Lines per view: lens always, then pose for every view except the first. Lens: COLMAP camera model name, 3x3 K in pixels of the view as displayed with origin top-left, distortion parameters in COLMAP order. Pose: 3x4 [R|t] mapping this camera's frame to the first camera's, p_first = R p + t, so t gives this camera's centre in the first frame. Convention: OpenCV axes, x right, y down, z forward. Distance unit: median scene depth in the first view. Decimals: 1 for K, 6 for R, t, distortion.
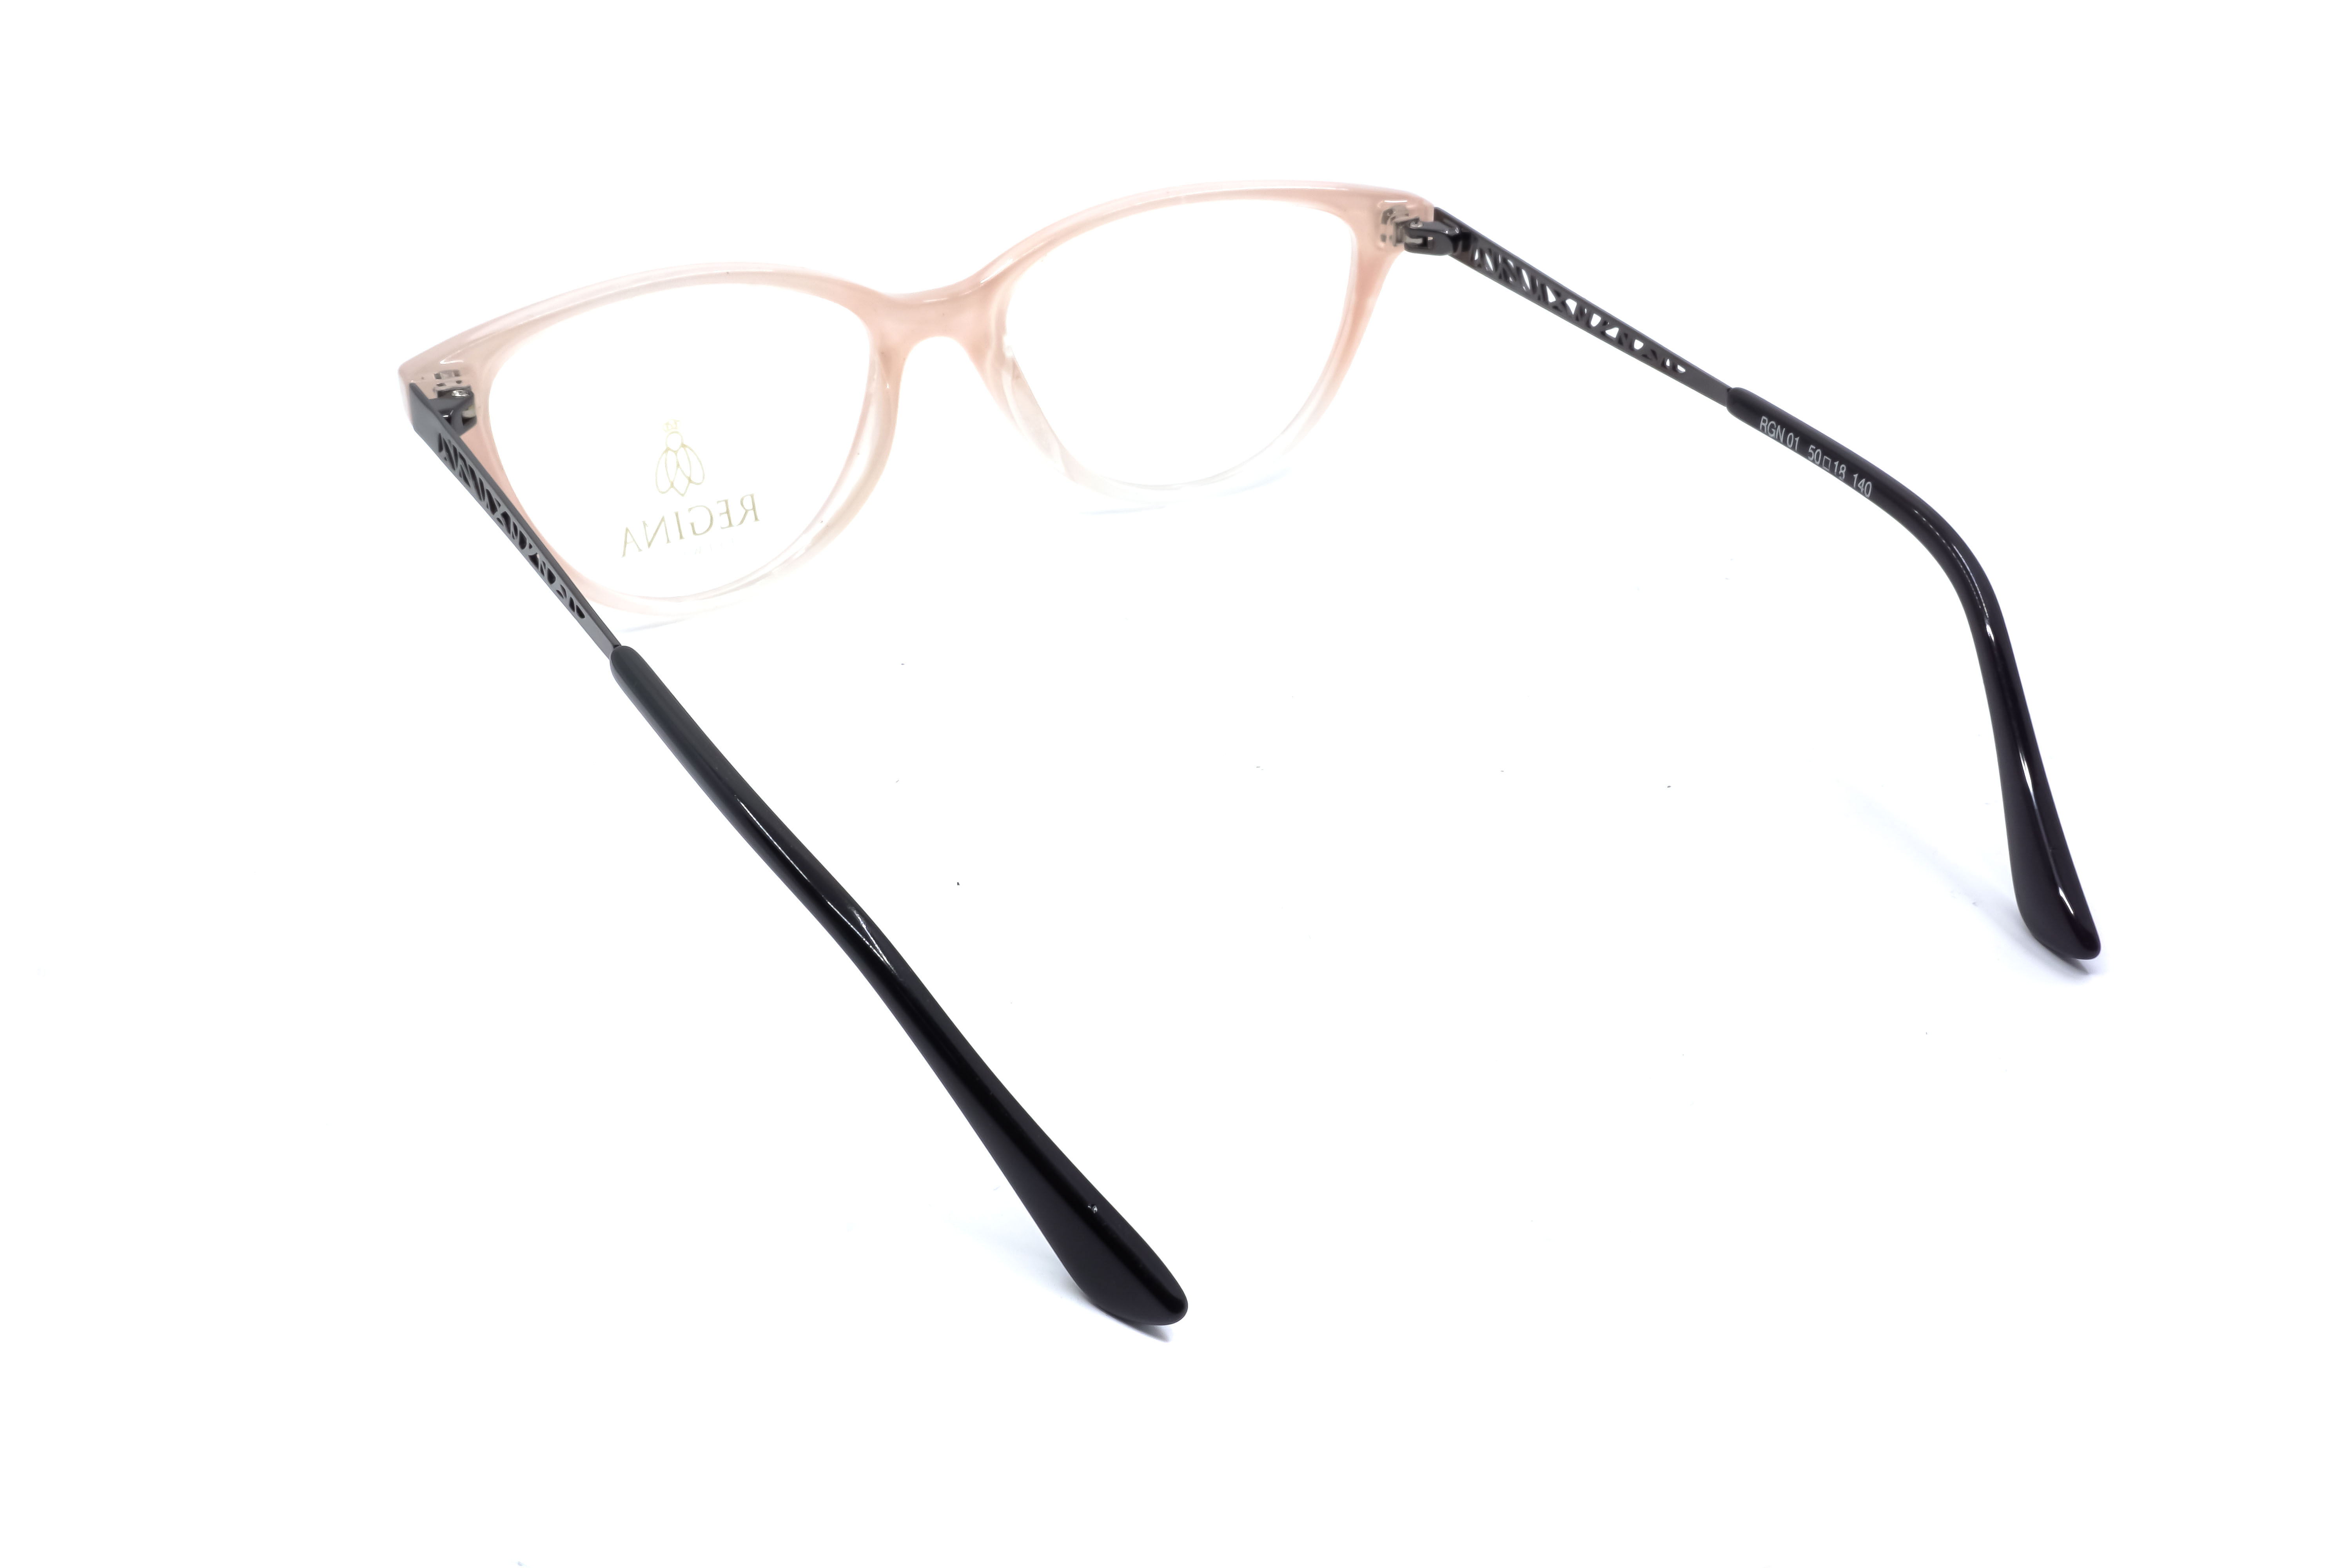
lens RADIAL K [[2263.2, 0, 1176.0], [0, 2263.2, 784.0], [0, 0, 1]] dist [-0.045789, 0.014539]
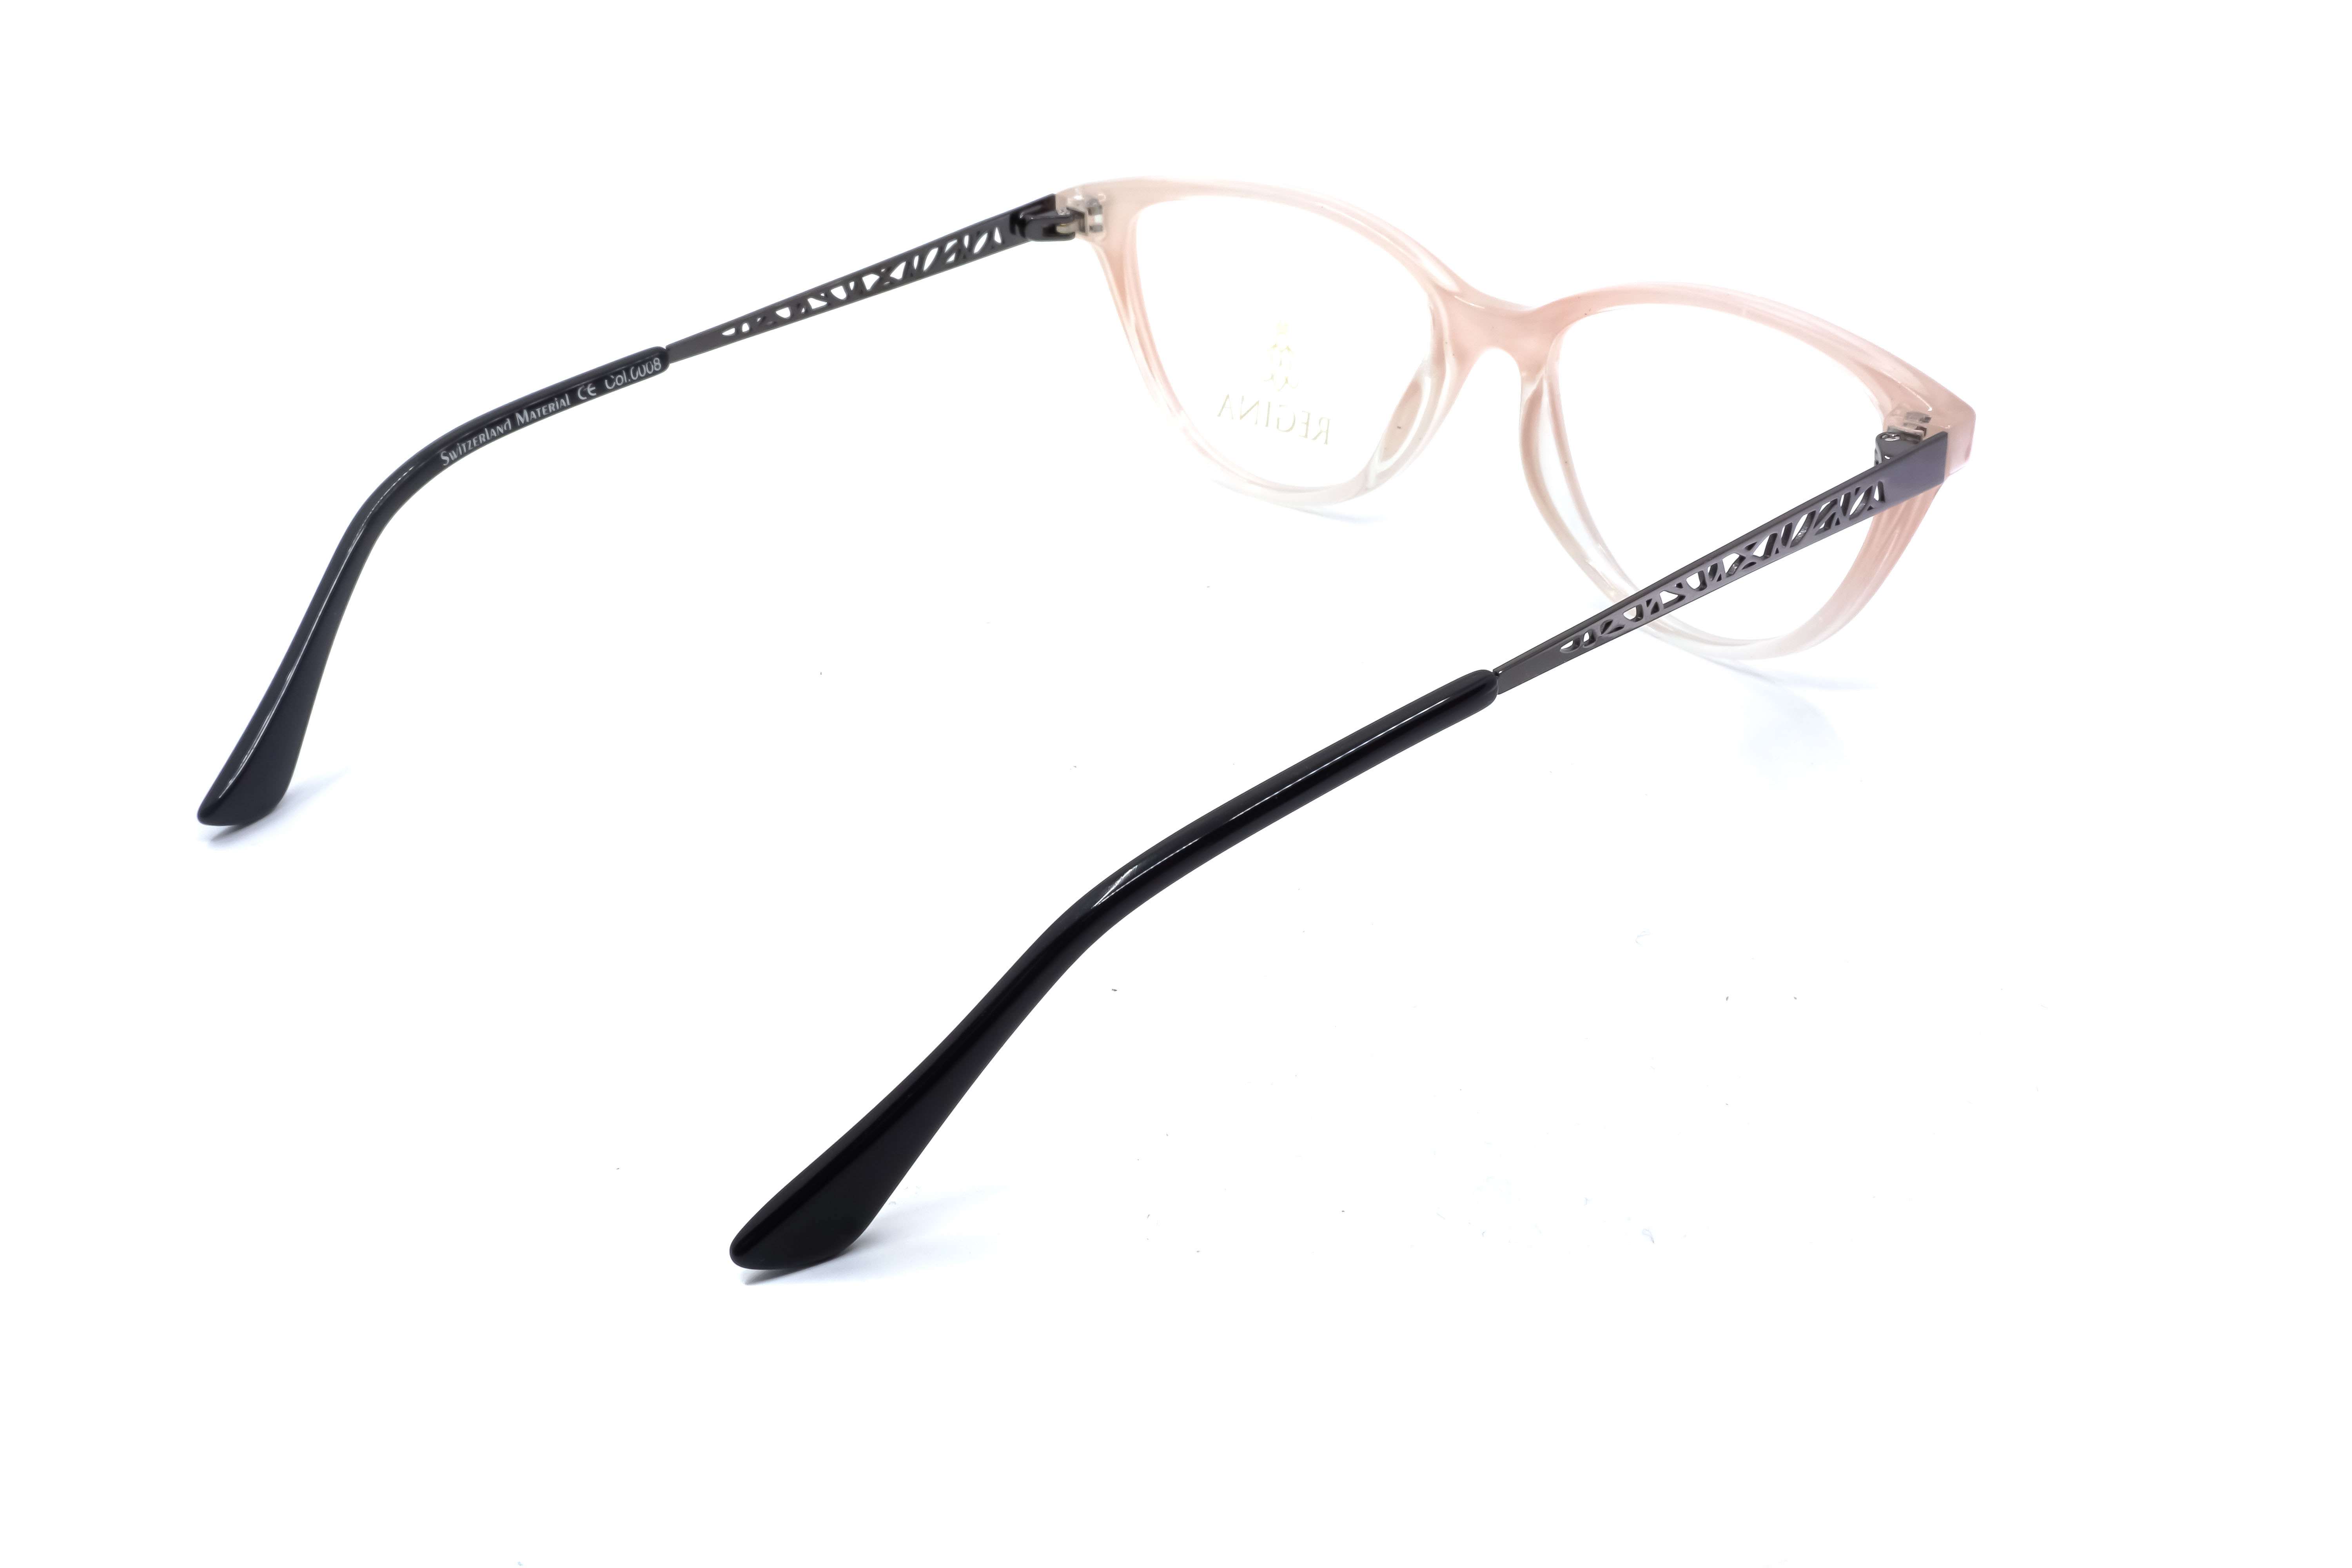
lens RADIAL K [[2263.2, 0, 1176.0], [0, 2263.2, 784.0], [0, 0, 1]] dist [-0.045789, 0.014539]
pose [[0.248270, 0.480623, -0.841049, 0.774046], [-0.458190, 0.823232, 0.335188, -0.311208], [0.853478, 0.302143, 0.424600, 0.539151]]
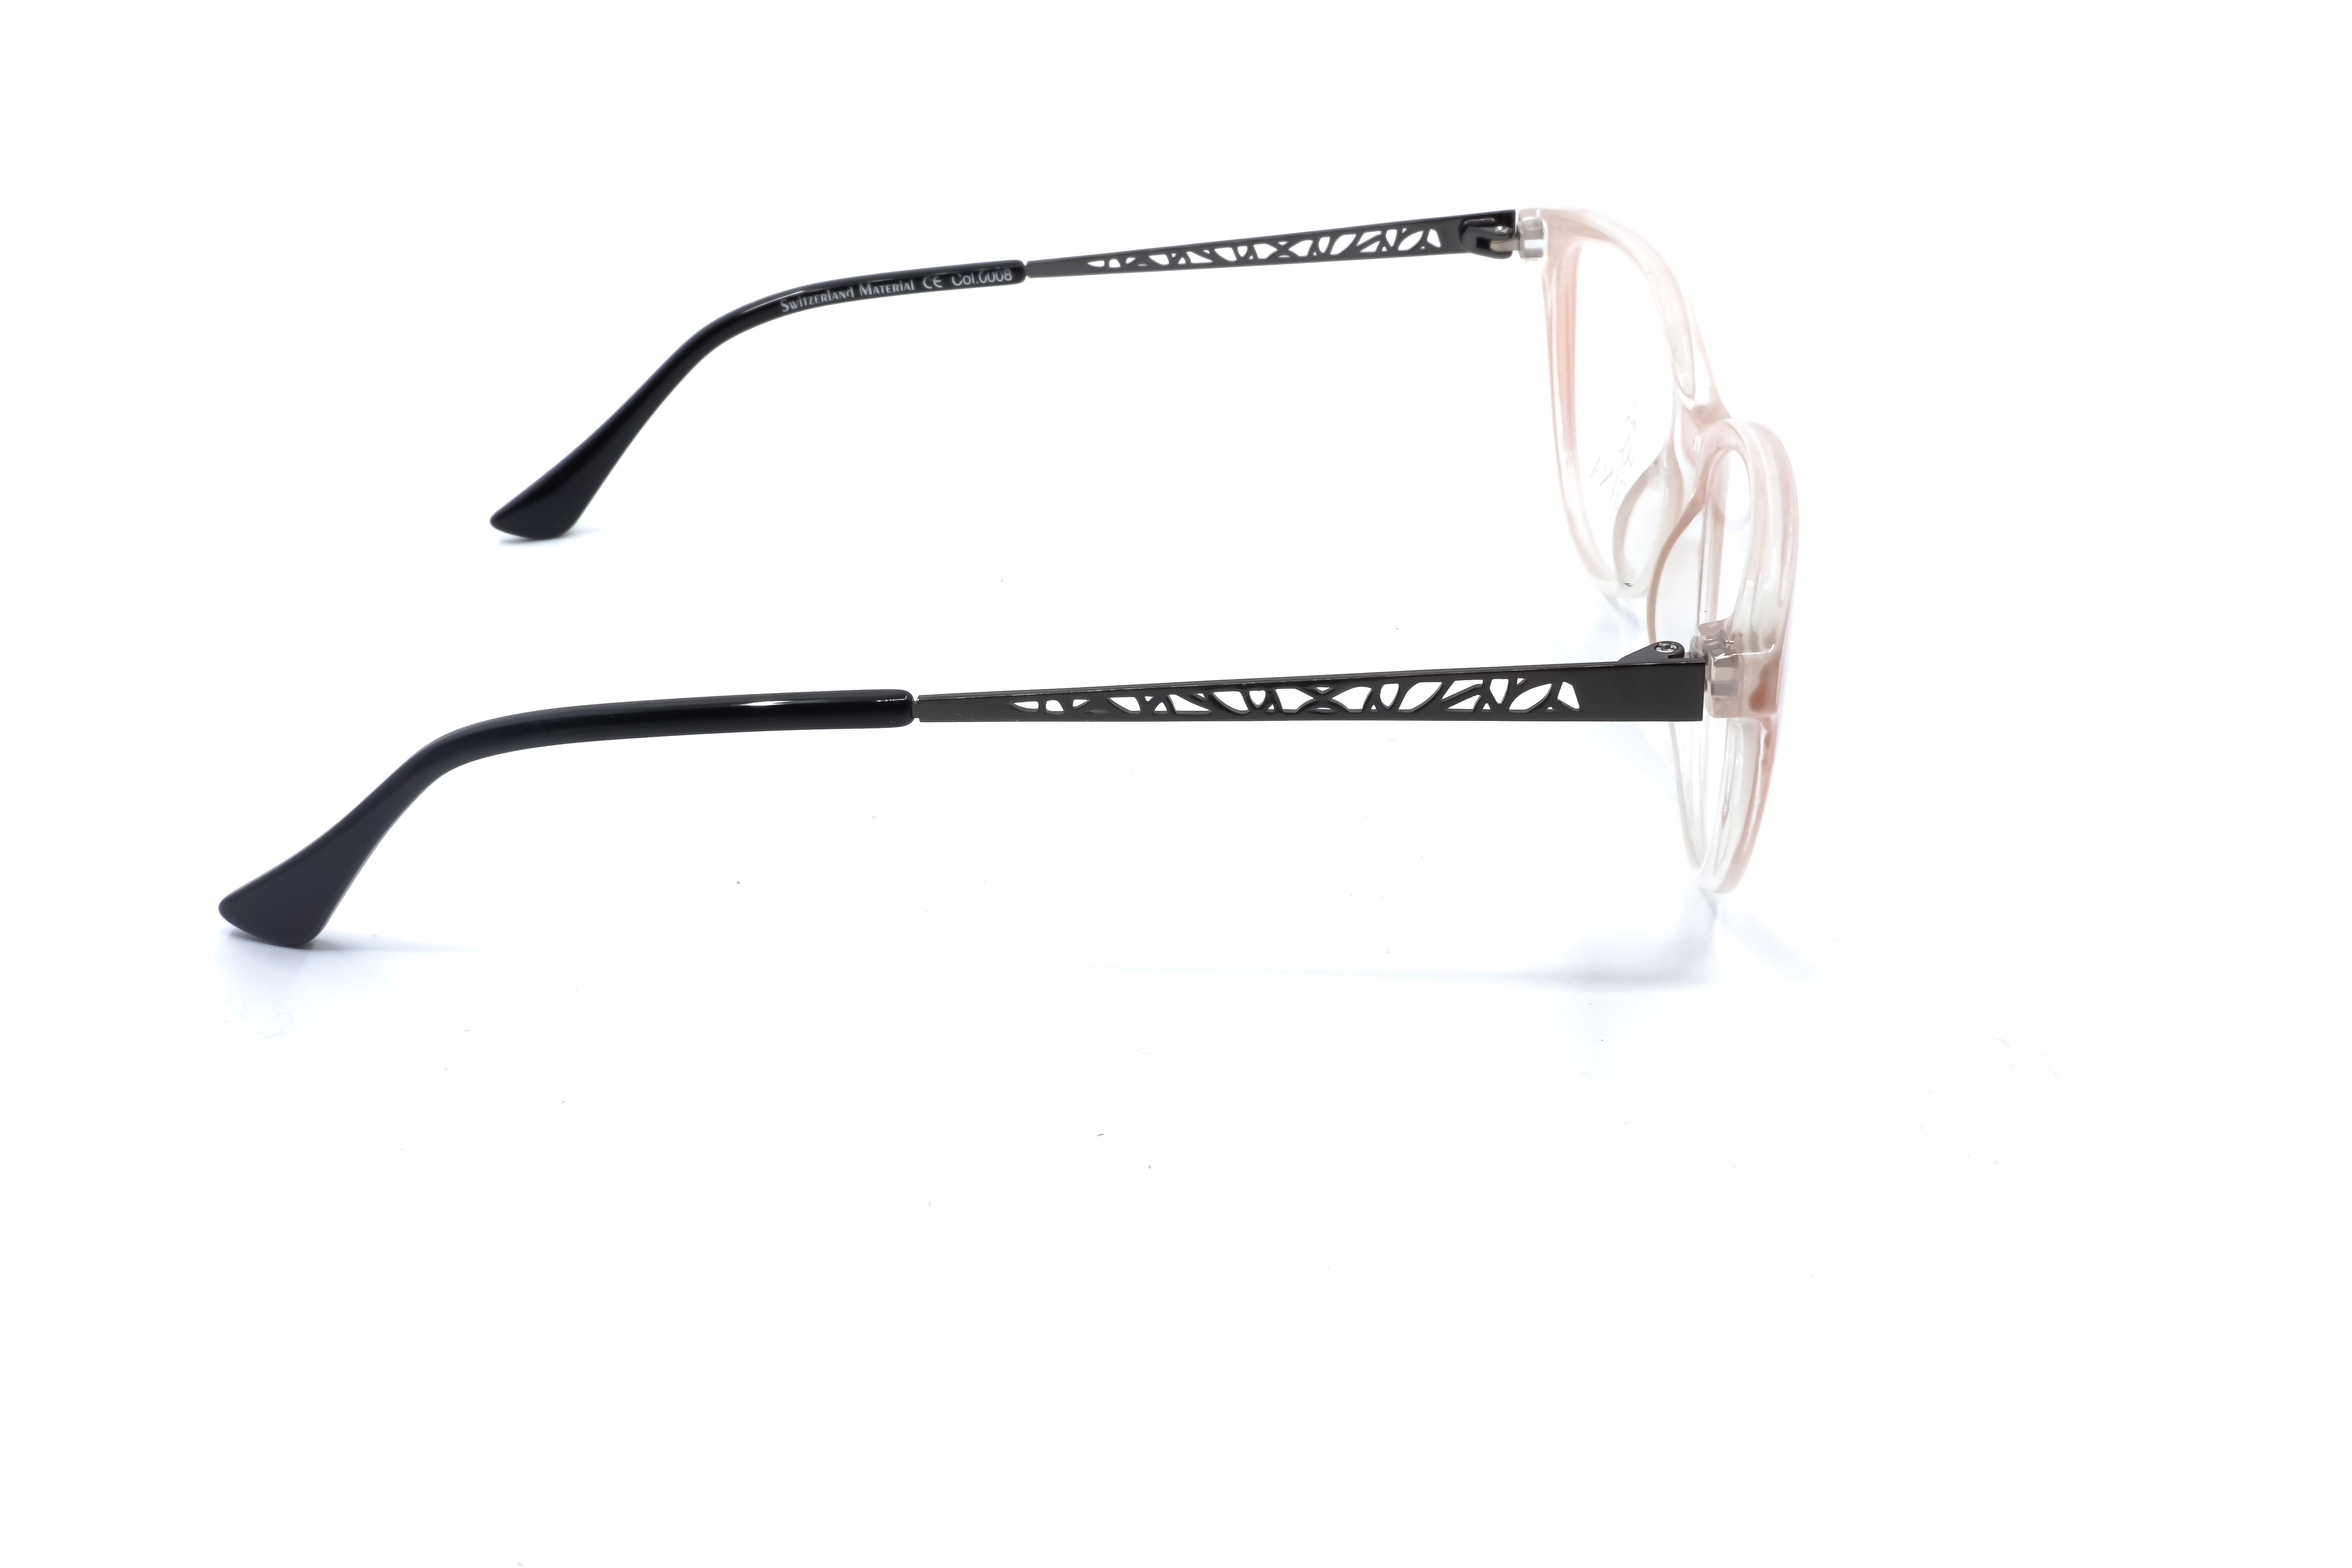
lens RADIAL K [[2263.2, 0, 1176.0], [0, 2263.2, 784.0], [0, 0, 1]] dist [-0.045789, 0.014539]
pose [[-0.512791, 0.438977, -0.737798, 0.675740], [-0.391867, 0.644961, 0.656099, -0.606523], [0.763863, 0.625560, -0.158710, 1.078016]]
